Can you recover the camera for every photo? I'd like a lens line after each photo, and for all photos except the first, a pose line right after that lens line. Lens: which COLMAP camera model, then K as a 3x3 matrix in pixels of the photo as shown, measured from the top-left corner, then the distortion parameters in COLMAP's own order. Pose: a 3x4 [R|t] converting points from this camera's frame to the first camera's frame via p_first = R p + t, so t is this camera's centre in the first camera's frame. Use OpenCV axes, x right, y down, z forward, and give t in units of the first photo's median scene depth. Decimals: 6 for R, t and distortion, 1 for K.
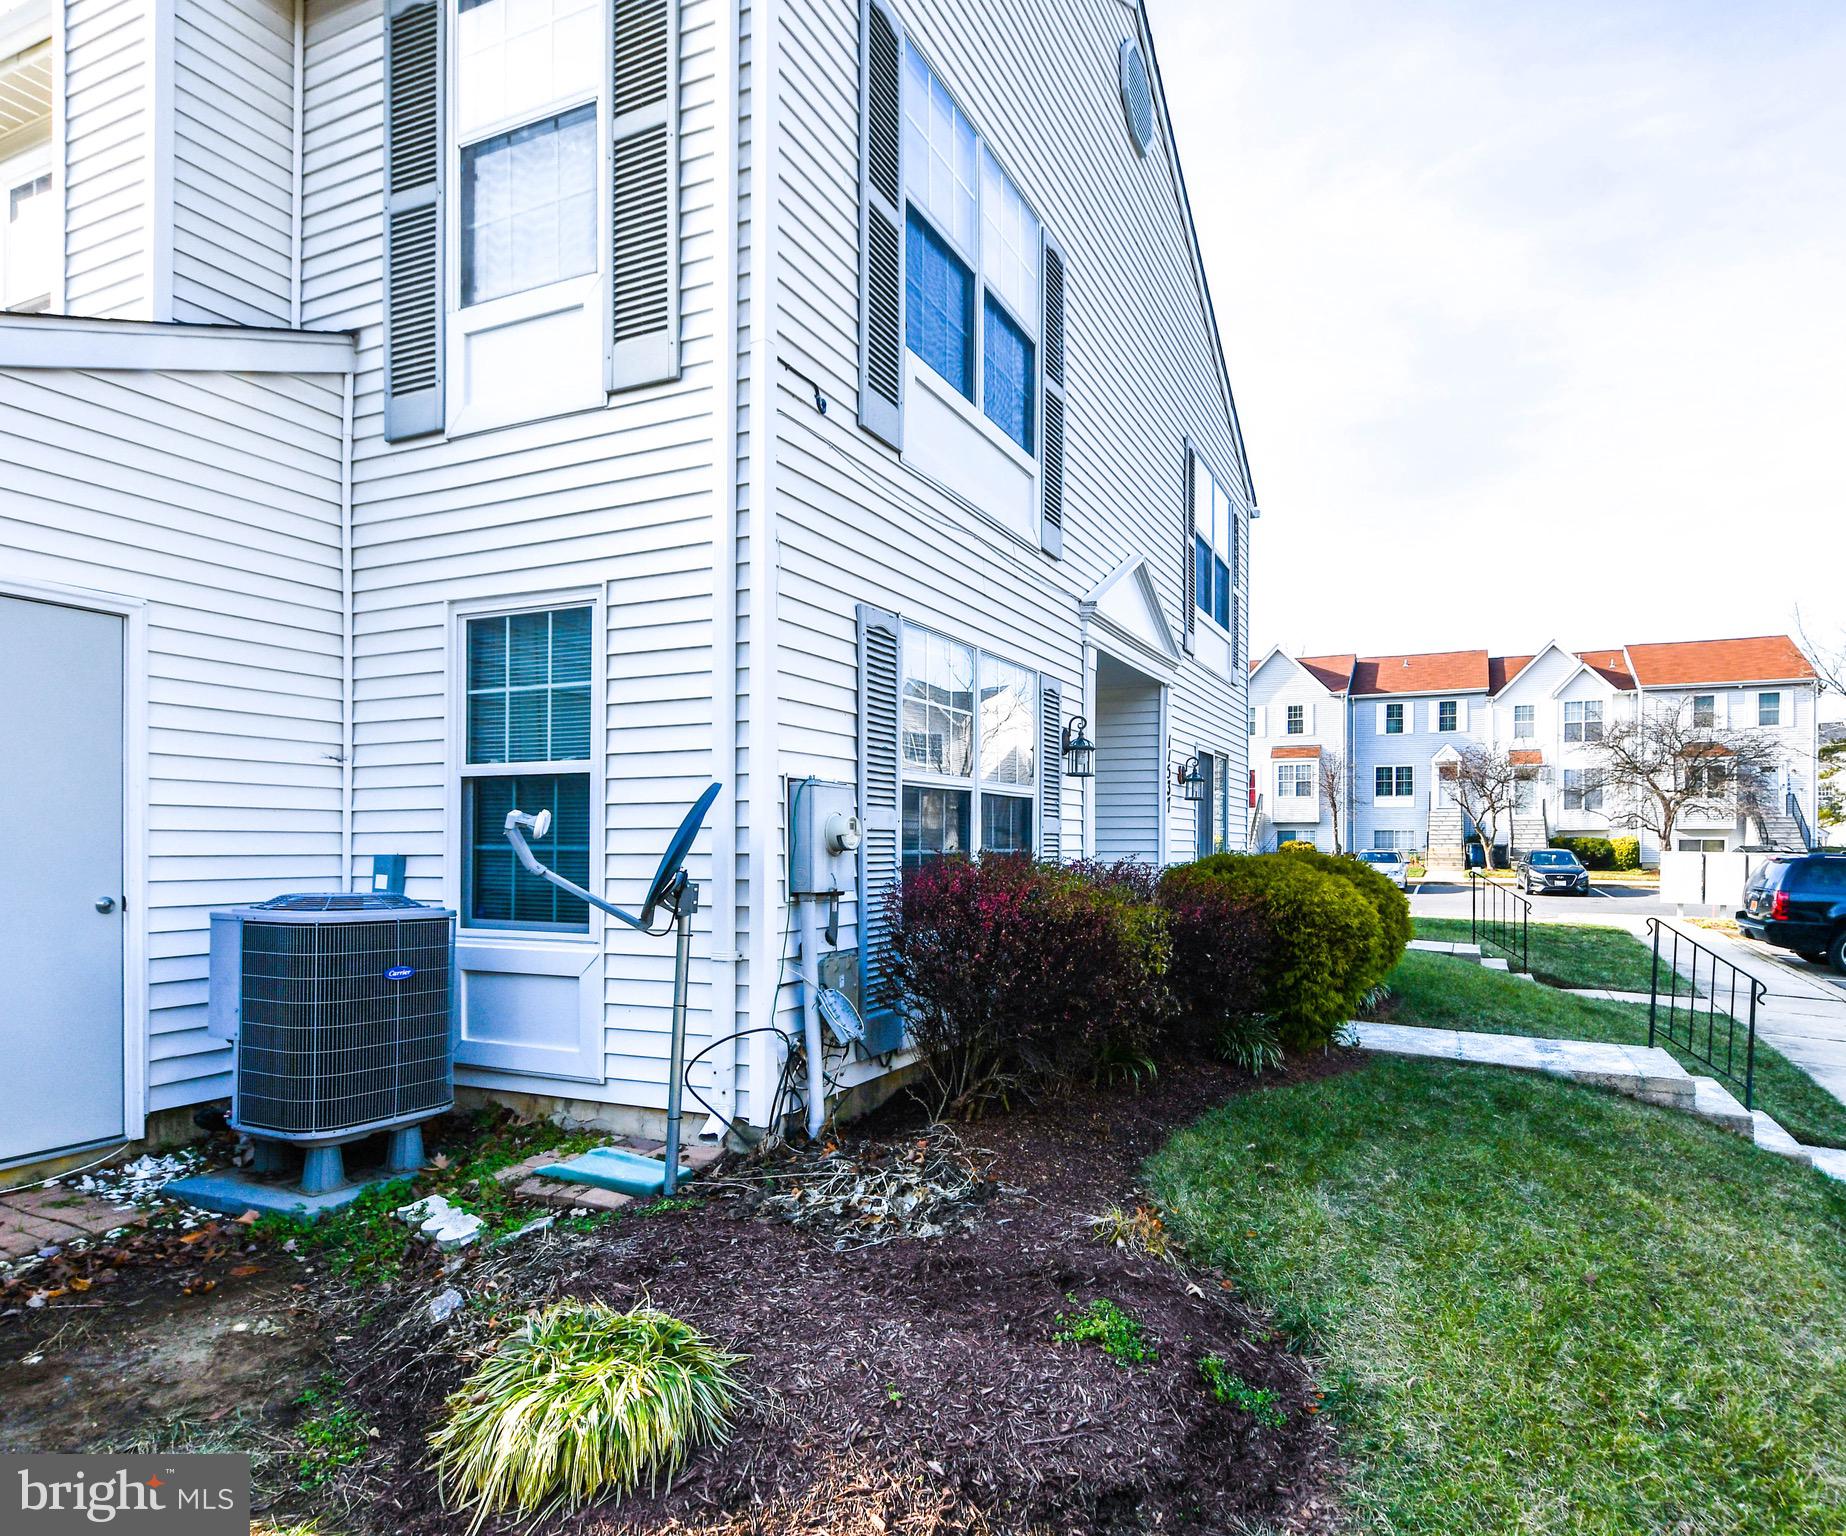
lens RADIAL K [[1118.5, 0, 975.3], [0, 1118.5, 847.6], [0, 0, 1]] dist [-0.001150, 0.001089]
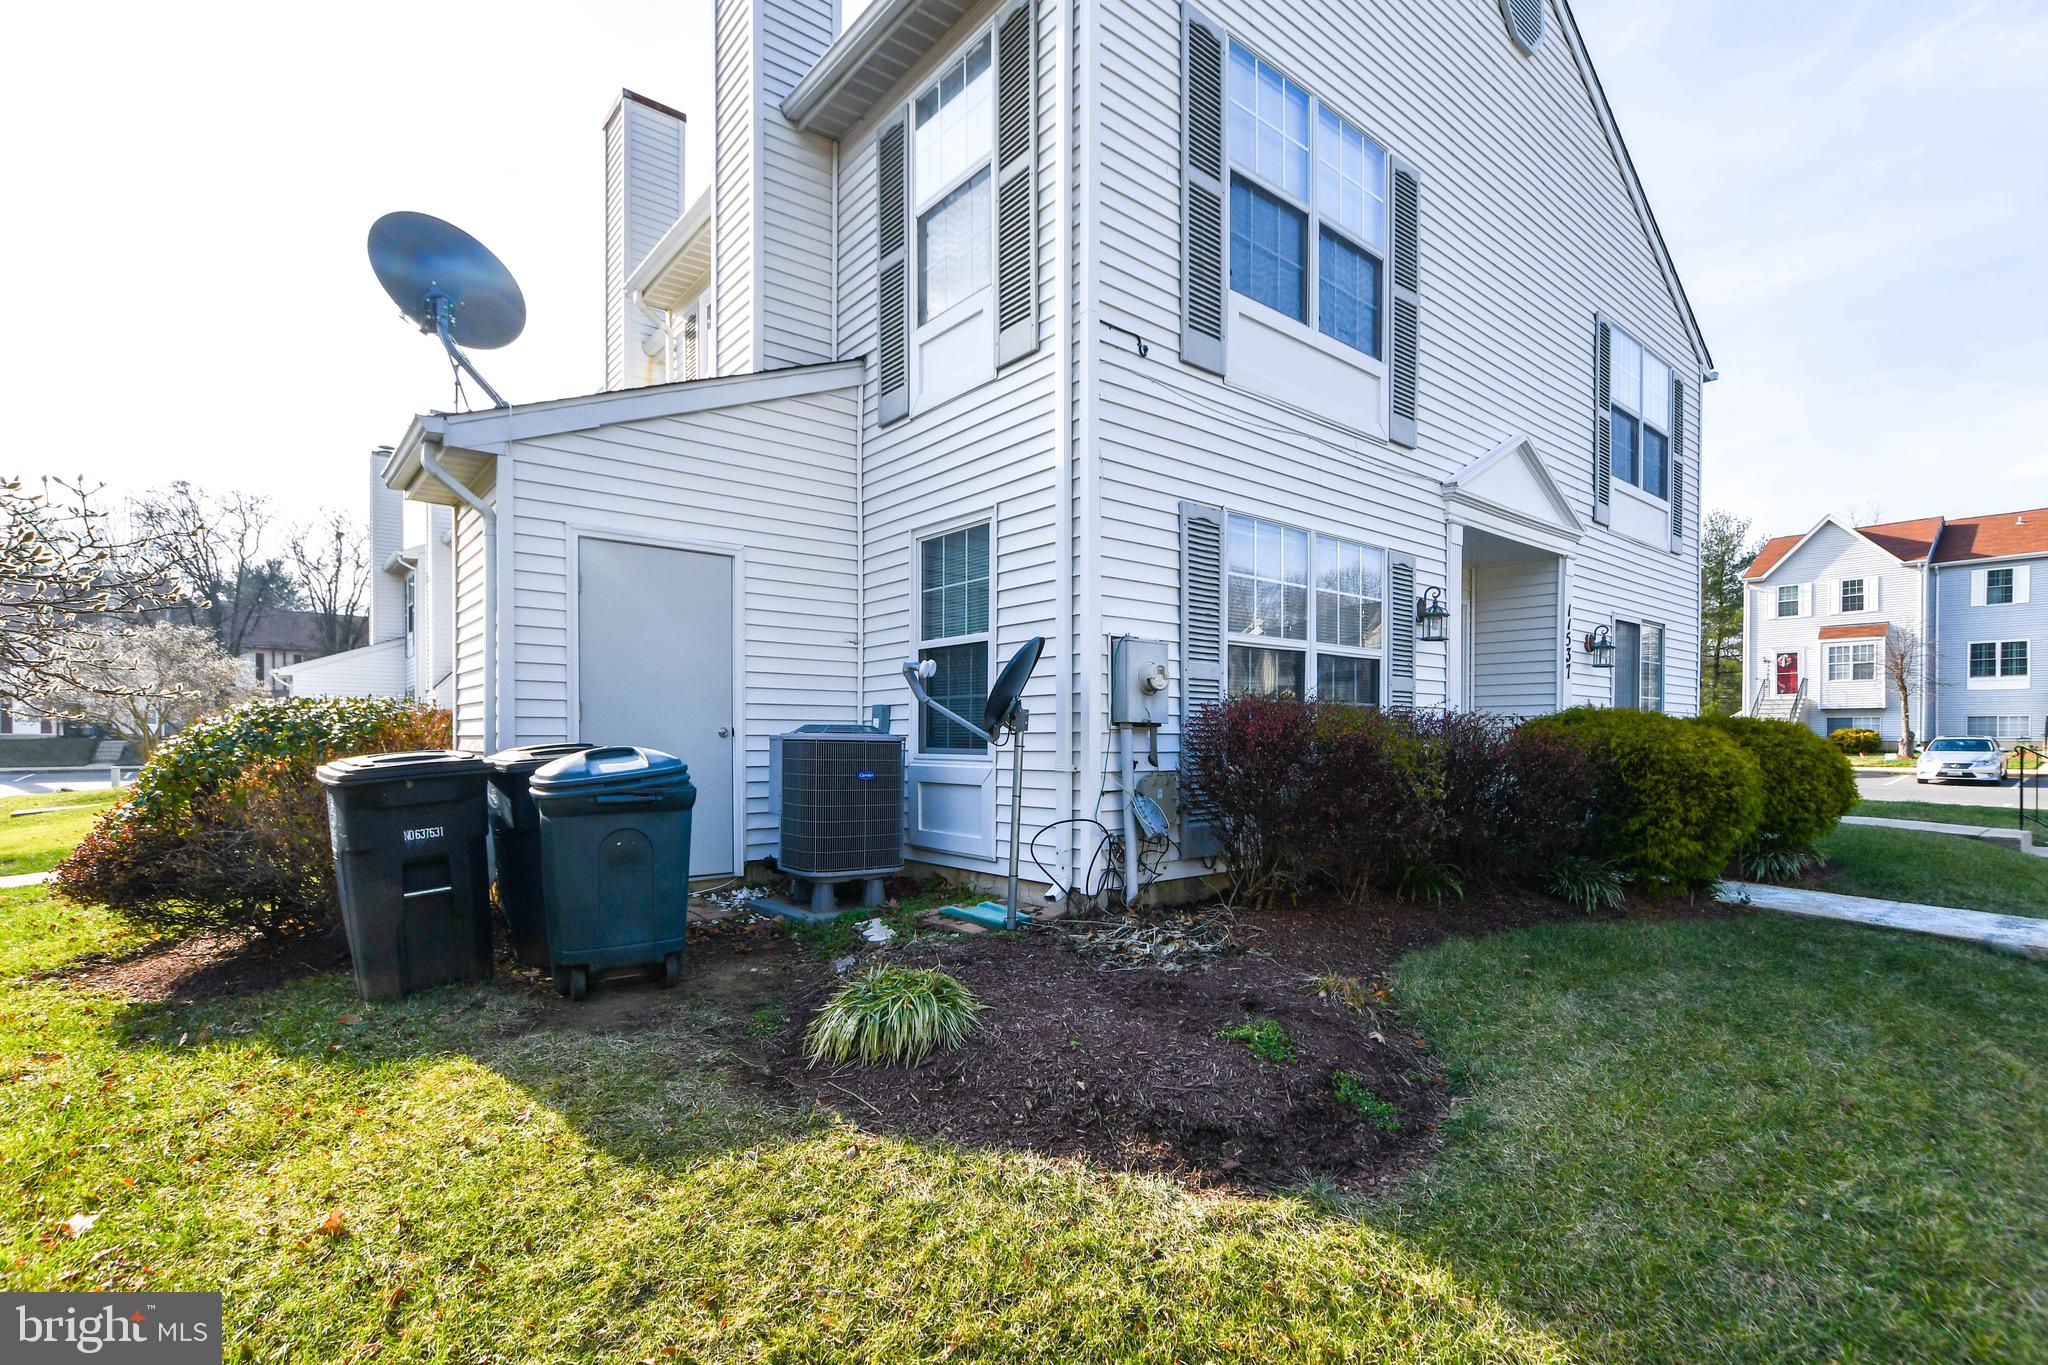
lens RADIAL K [[977.8, 0, 1025.5], [0, 977.8, 759.3], [0, 0, 1]] dist [-0.000392, 0.000357]
pose [[0.890638, 0.009185, -0.454620, 0.252901], [-0.004594, 0.999927, 0.011202, 0.066345], [0.454690, -0.007889, 0.890615, -0.078728]]
